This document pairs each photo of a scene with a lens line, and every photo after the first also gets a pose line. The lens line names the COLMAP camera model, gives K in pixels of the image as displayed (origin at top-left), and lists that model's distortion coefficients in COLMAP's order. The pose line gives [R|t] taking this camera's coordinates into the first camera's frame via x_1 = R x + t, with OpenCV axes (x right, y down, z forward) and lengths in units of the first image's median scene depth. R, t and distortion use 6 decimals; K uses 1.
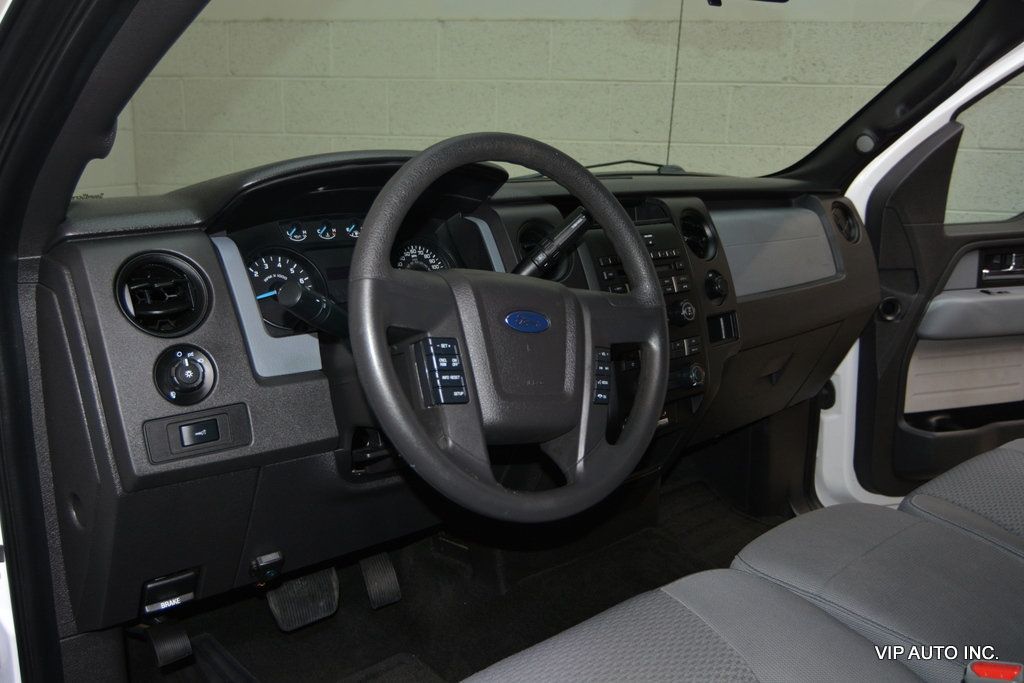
lens RADIAL K [[854.3, 0, 512.0], [0, 854.3, 341.5], [0, 0, 1]] dist [0.003469, 0.008826]
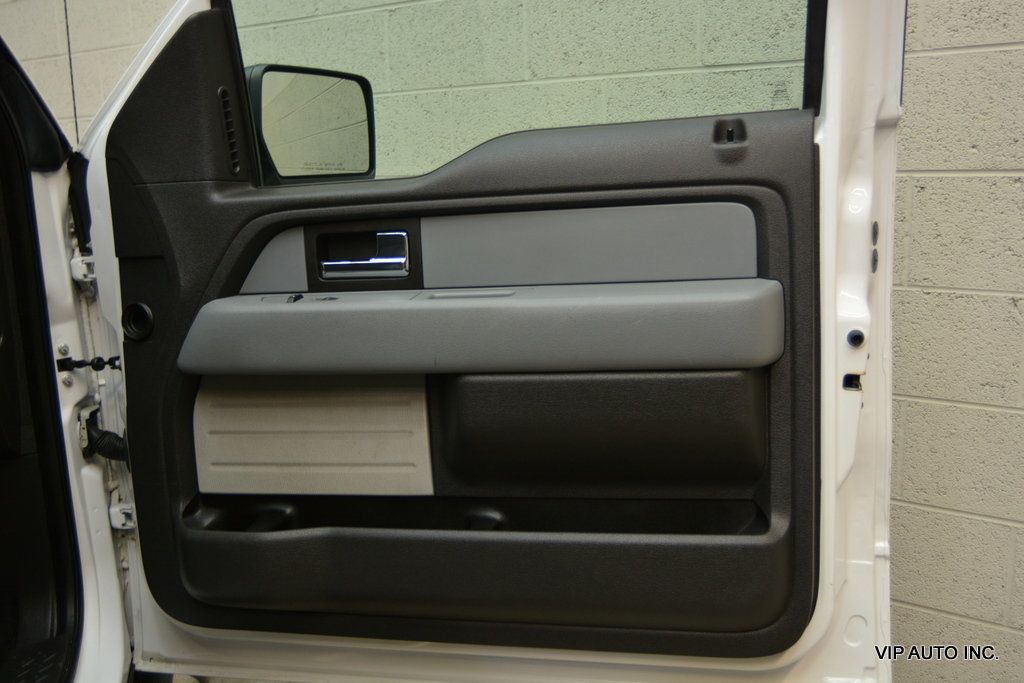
lens RADIAL K [[978.4, 0, 512.0], [0, 978.4, 341.5], [0, 0, 1]] dist [-0.026102, 0.004614]
pose [[0.893079, 0.037608, -0.448325, 0.736141], [-0.056203, 0.998020, -0.028239, -0.013159], [0.446375, 0.050417, 0.893424, 0.359594]]
